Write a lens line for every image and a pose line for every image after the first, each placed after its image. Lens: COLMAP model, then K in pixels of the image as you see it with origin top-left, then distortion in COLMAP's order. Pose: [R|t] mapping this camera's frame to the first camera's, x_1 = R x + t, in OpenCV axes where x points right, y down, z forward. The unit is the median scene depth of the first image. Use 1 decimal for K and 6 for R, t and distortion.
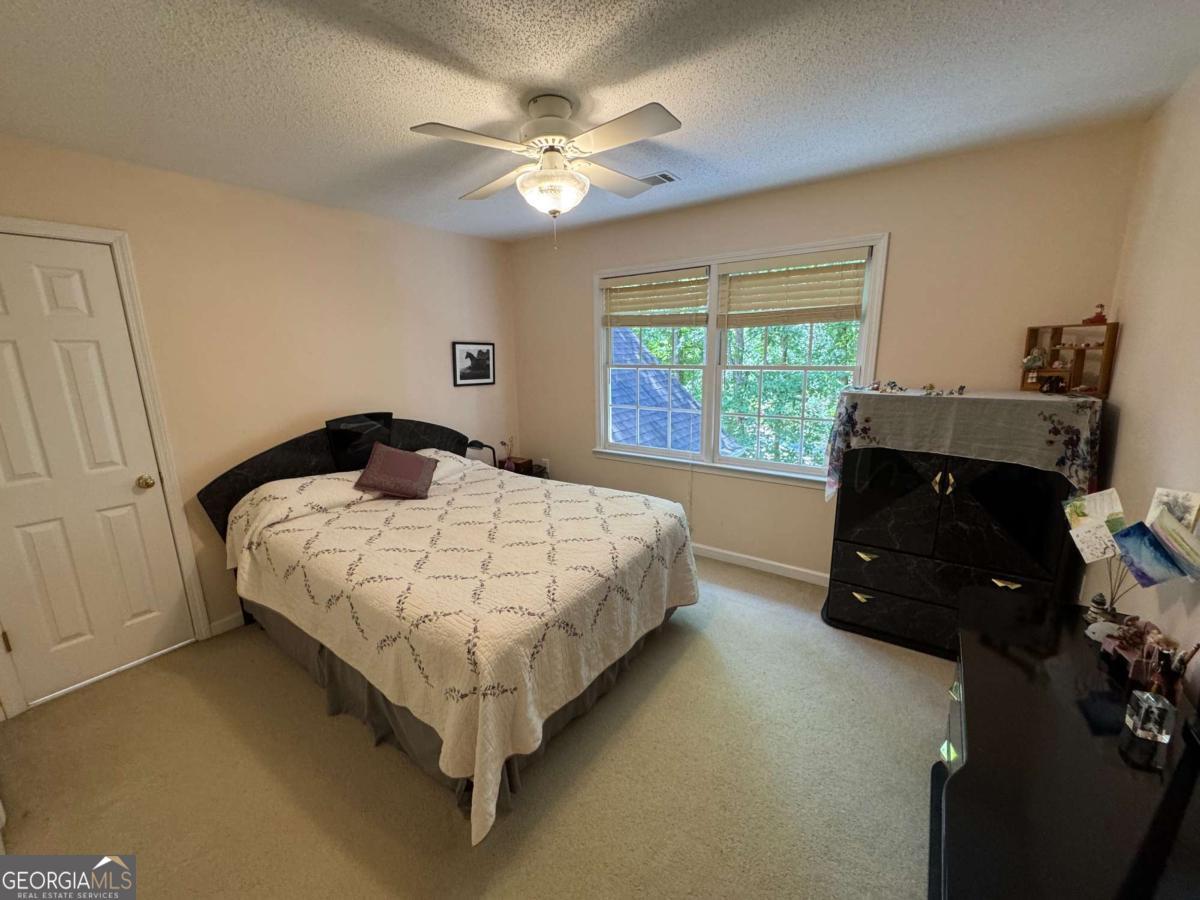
lens RADIAL K [[478.9, 0, 602.4], [0, 478.9, 450.3], [0, 0, 1]] dist [-0.003323, -0.000316]
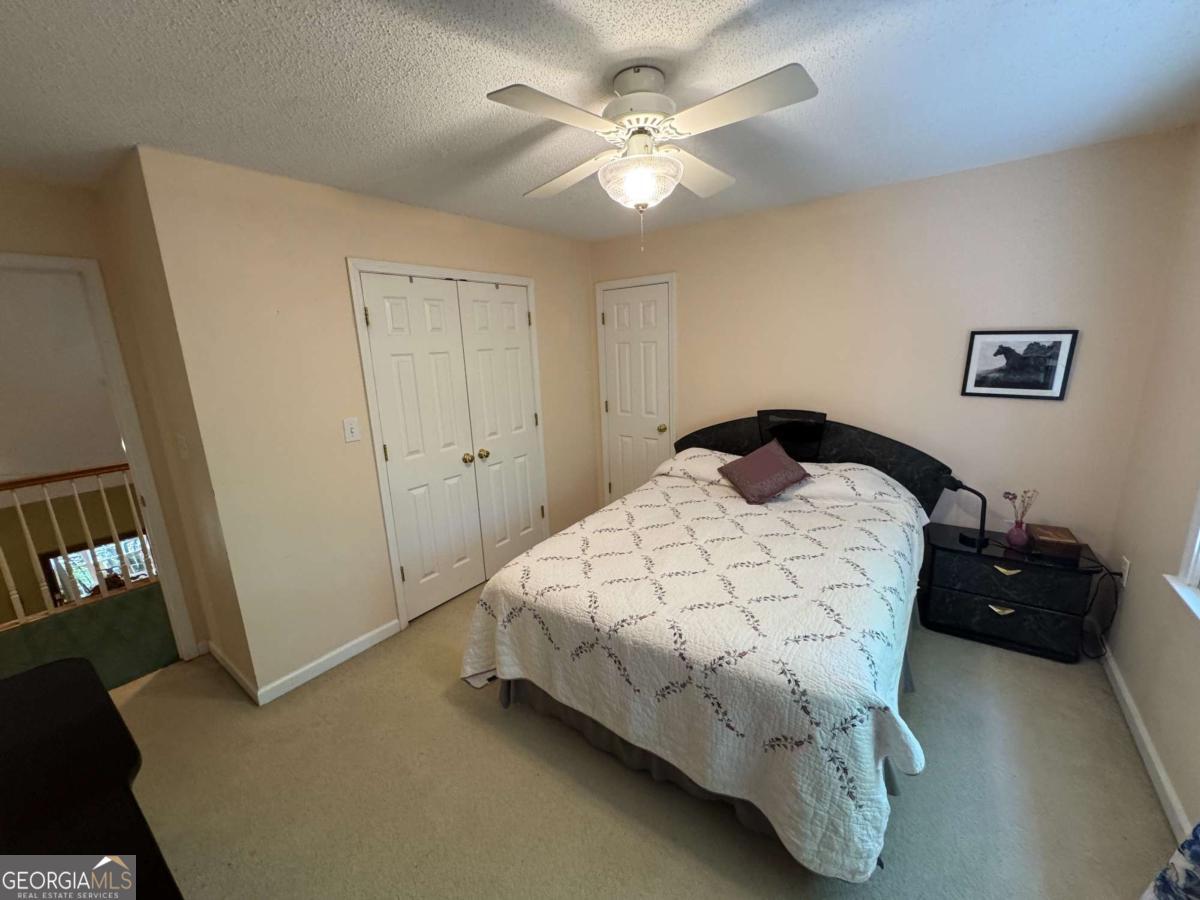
lens RADIAL K [[478.9, 0, 598.6], [0, 478.9, 452.4], [0, 0, 1]] dist [-0.003323, -0.000316]
pose [[-0.018076, 0.241779, -0.970163, 0.564885], [-0.171817, 0.955136, 0.241236, -0.183180], [0.984963, 0.171051, 0.024277, 0.663102]]
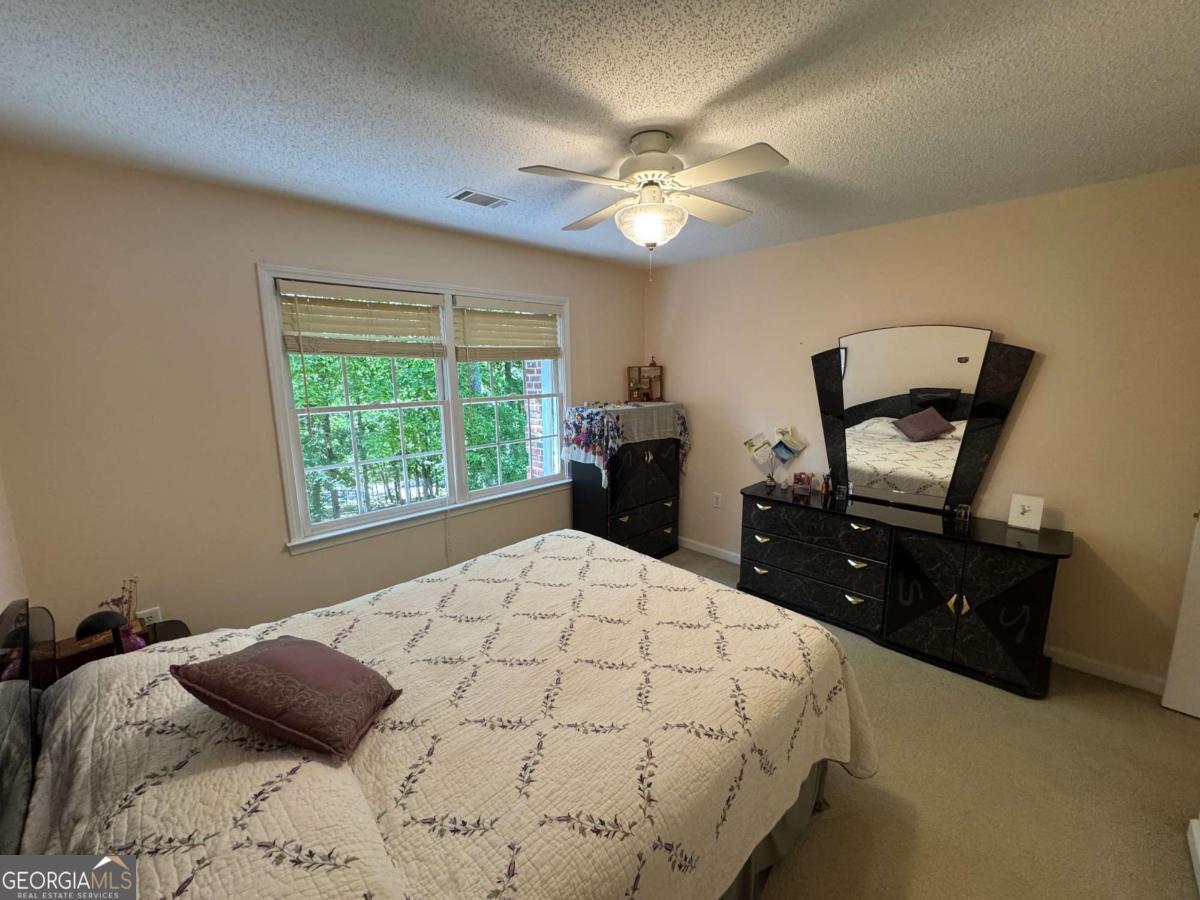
lens RADIAL K [[478.9, 0, 599.6], [0, 478.9, 450.5], [0, 0, 1]] dist [-0.003323, -0.000316]
pose [[0.177038, -0.152947, 0.972247, -0.779885], [0.219469, 0.969113, 0.112491, -0.148990], [-0.959422, 0.193463, 0.205137, 0.665057]]
